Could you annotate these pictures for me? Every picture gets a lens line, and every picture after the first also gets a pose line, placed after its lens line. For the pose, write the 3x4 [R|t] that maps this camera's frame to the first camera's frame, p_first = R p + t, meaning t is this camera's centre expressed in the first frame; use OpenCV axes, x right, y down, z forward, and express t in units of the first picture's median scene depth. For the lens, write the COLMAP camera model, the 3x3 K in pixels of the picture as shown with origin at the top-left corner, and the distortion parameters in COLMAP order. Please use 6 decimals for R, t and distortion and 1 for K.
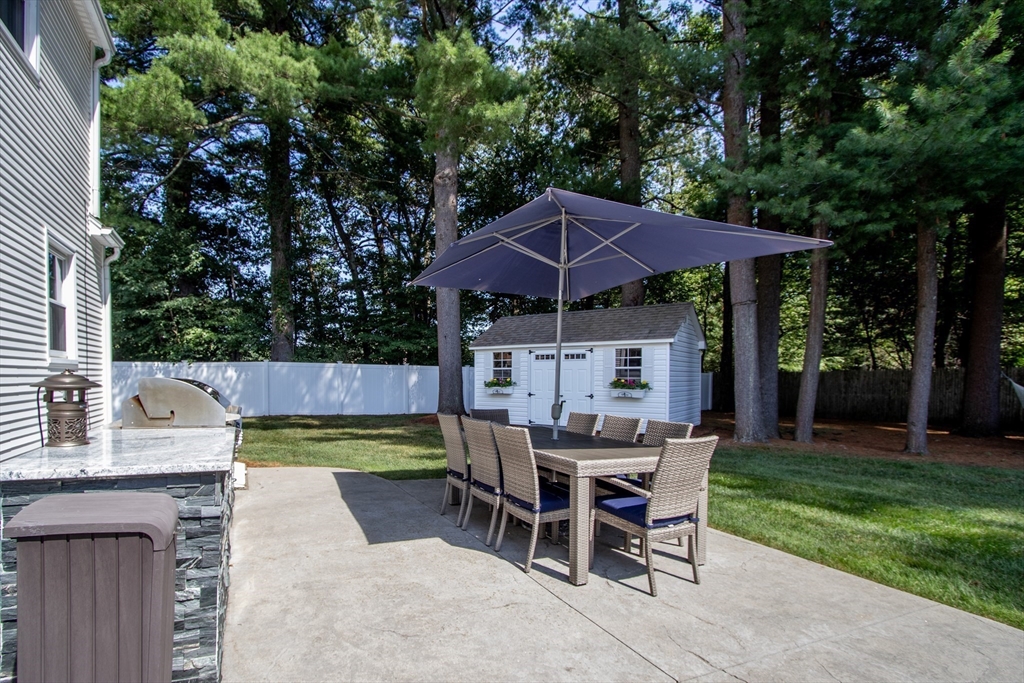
lens RADIAL K [[473.9, 0, 420.5], [0, 473.9, 390.7], [0, 0, 1]] dist [-0.013297, -0.000326]
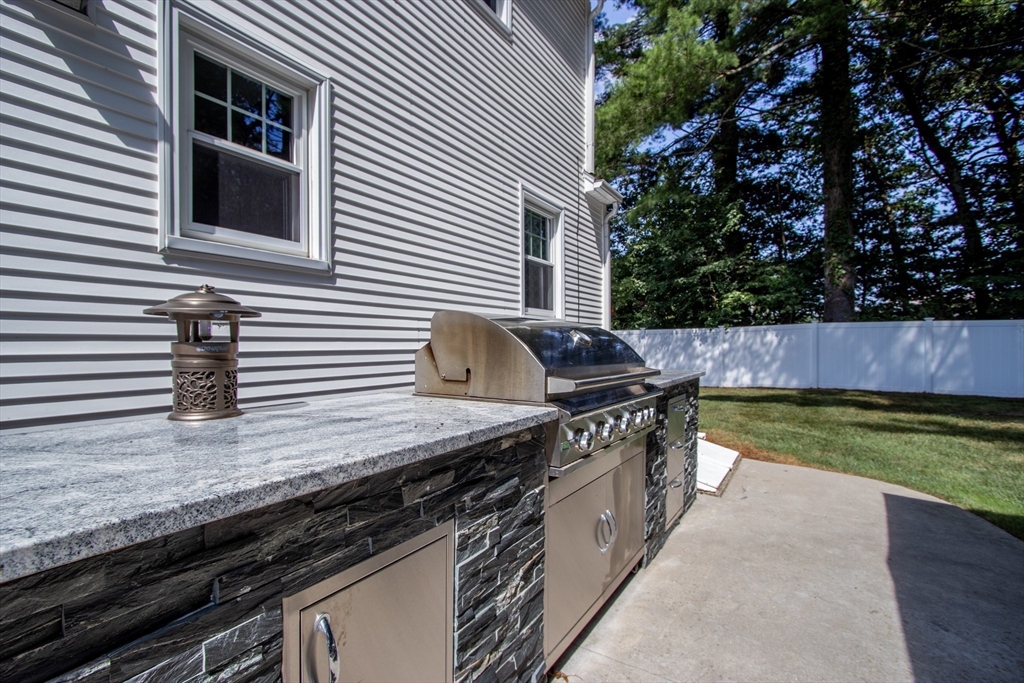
lens RADIAL K [[451.9, 0, 540.1], [0, 451.9, 355.7], [0, 0, 1]] dist [-0.015104, 0.000267]
pose [[0.622654, 0.005360, -0.782479, -0.011749], [-0.012907, 0.999911, -0.003422, 0.006770], [0.782391, 0.012230, 0.622668, 0.173602]]
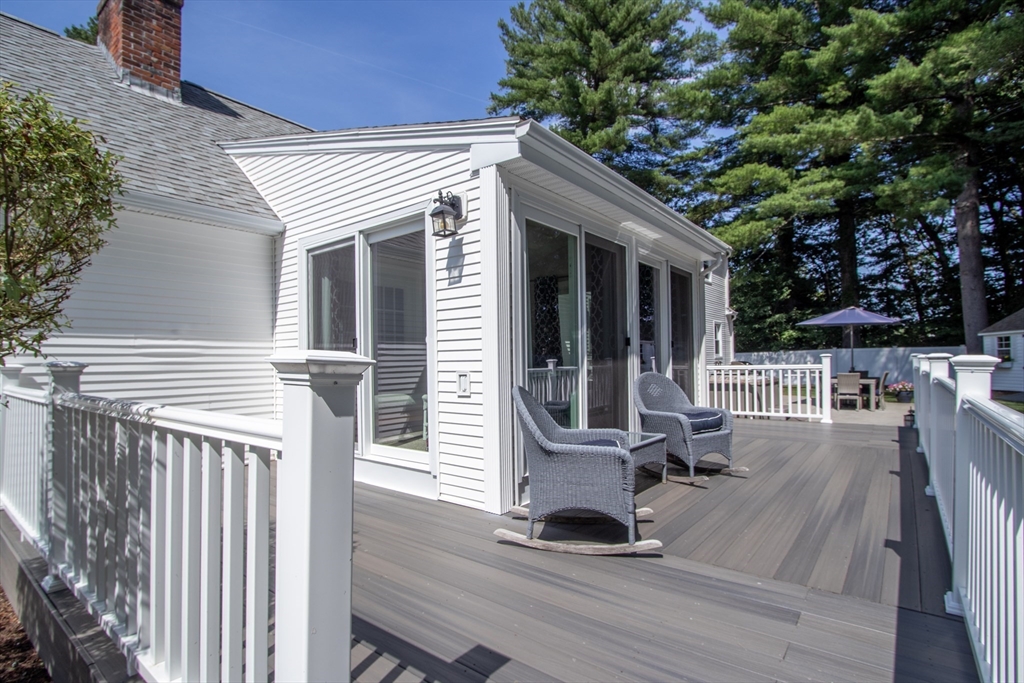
lens RADIAL K [[471.5, 0, 526.2], [0, 471.5, 359.8], [0, 0, 1]] dist [-0.011711, -0.000128]
pose [[0.503493, -0.022612, -0.863703, 0.632218], [-0.002793, 0.999610, -0.027799, 0.024188], [0.863995, 0.016409, 0.503233, -0.818815]]
